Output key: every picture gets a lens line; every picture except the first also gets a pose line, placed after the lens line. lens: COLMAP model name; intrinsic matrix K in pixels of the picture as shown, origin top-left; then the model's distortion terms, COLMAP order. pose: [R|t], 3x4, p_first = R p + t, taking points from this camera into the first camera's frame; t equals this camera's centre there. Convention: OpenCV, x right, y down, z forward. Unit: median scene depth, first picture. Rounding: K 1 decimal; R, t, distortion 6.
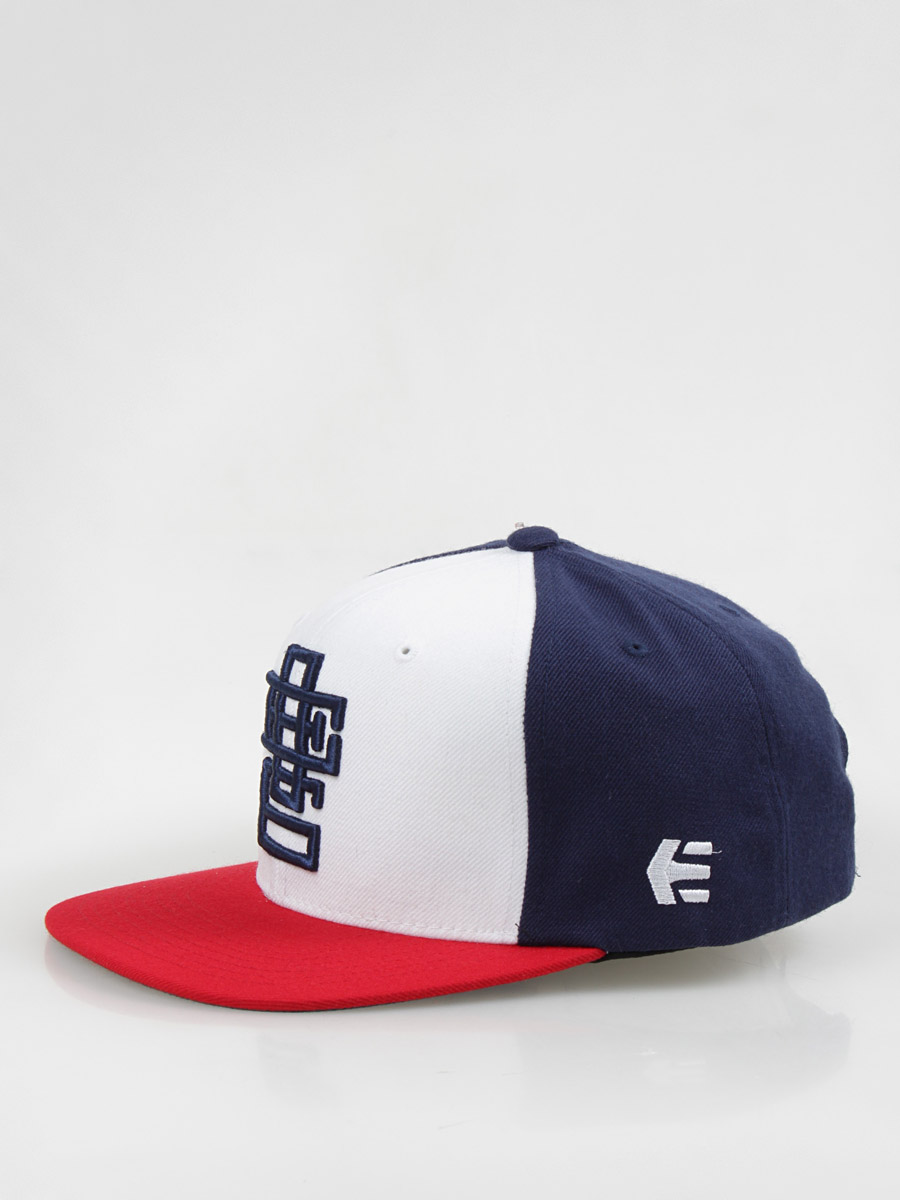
lens RADIAL K [[2951.9, 0, 450.5], [0, 2951.9, 599.6], [0, 0, 1]] dist [0.156965, 0.000000]
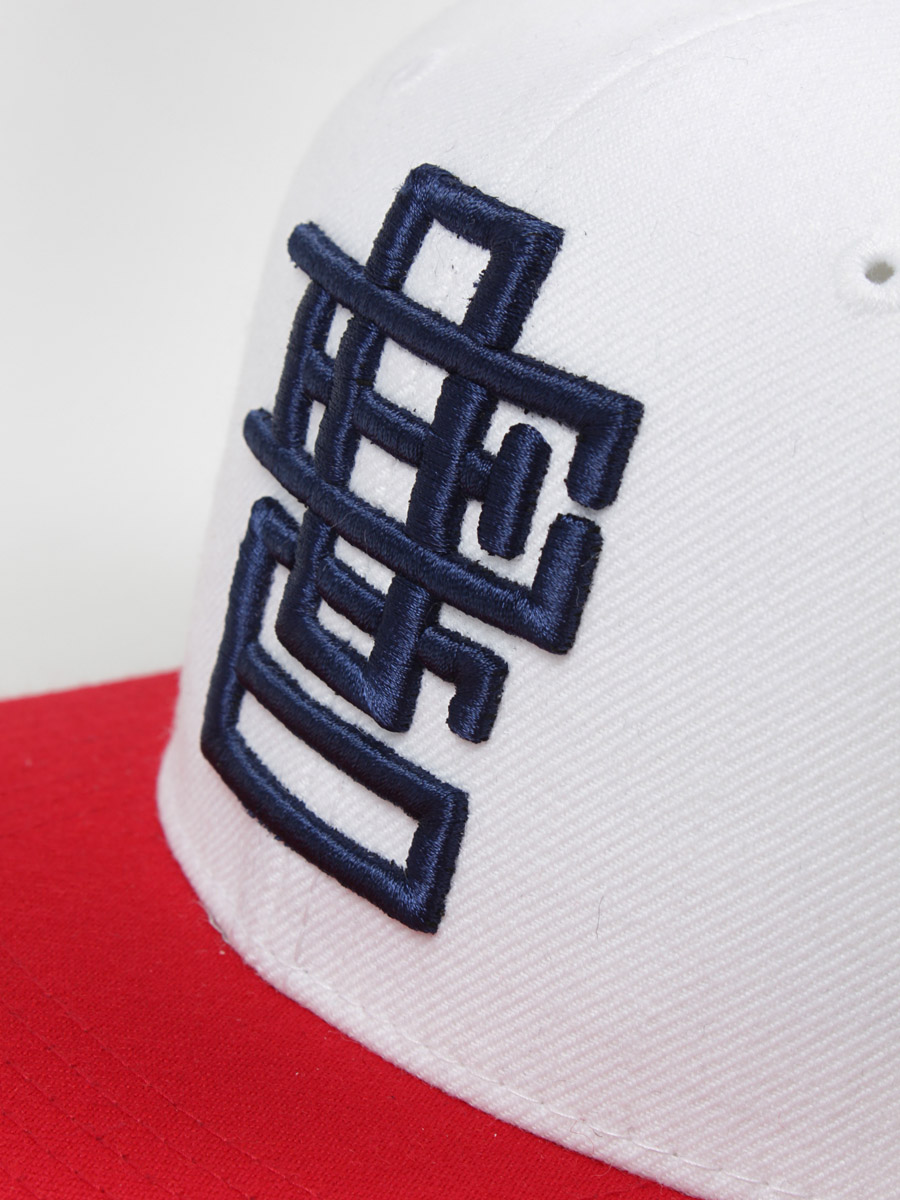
lens RADIAL K [[2951.9, 0, 449.3], [0, 2951.9, 601.2], [0, 0, 1]] dist [0.156965, 0.000000]
pose [[0.975789, 0.112197, 0.187743, -0.104723], [-0.151009, 0.966566, 0.207237, -0.005000], [-0.158215, -0.230571, 0.960107, 0.711905]]
